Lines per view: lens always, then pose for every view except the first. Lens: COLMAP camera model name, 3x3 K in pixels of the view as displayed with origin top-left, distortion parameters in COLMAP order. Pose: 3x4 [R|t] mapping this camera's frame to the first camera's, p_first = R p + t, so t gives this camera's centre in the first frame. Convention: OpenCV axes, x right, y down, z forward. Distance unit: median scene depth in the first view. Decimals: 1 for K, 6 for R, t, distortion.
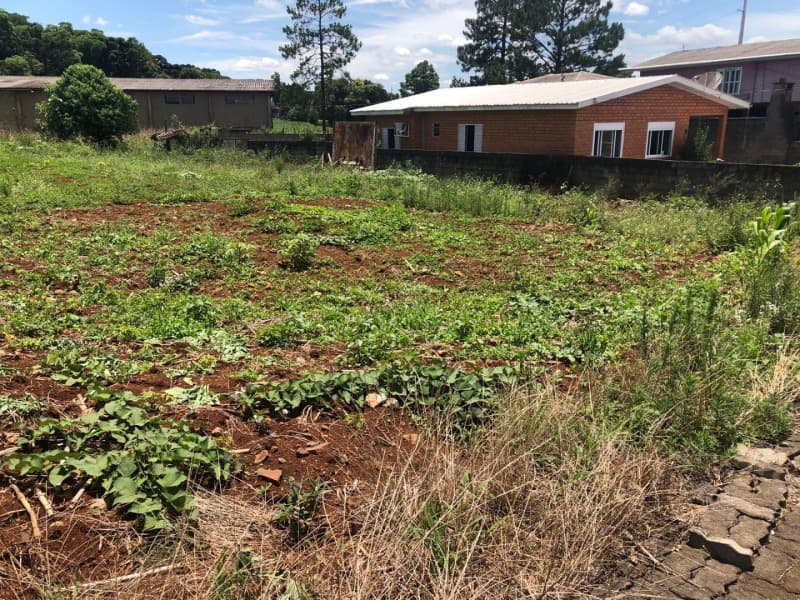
lens RADIAL K [[655.8, 0, 404.4], [0, 655.8, 296.2], [0, 0, 1]] dist [0.042088, -0.031562]
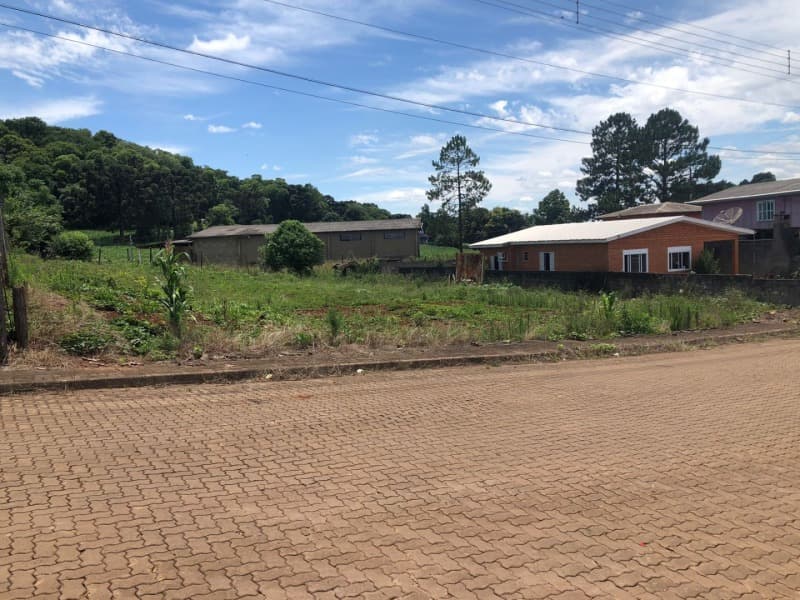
lens RADIAL K [[656.1, 0, 406.0], [0, 656.1, 305.4], [0, 0, 1]] dist [0.039290, -0.033729]
pose [[0.975472, -0.019180, -0.219285, 0.044962], [-0.016780, 0.986819, -0.160956, 0.038163], [0.219481, 0.160688, 0.962293, -0.181284]]
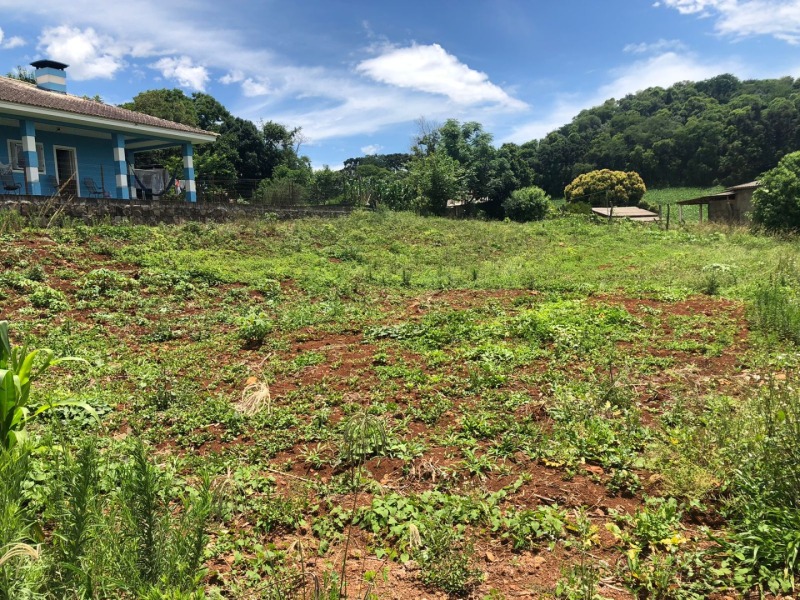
lens RADIAL K [[656.1, 0, 402.0], [0, 656.1, 291.1], [0, 0, 1]] dist [0.039290, -0.033729]
pose [[0.322606, 0.064802, -0.944312, 0.122237], [-0.206062, 0.978534, -0.003246, -0.029377], [0.923831, 0.195634, 0.329034, 0.149341]]
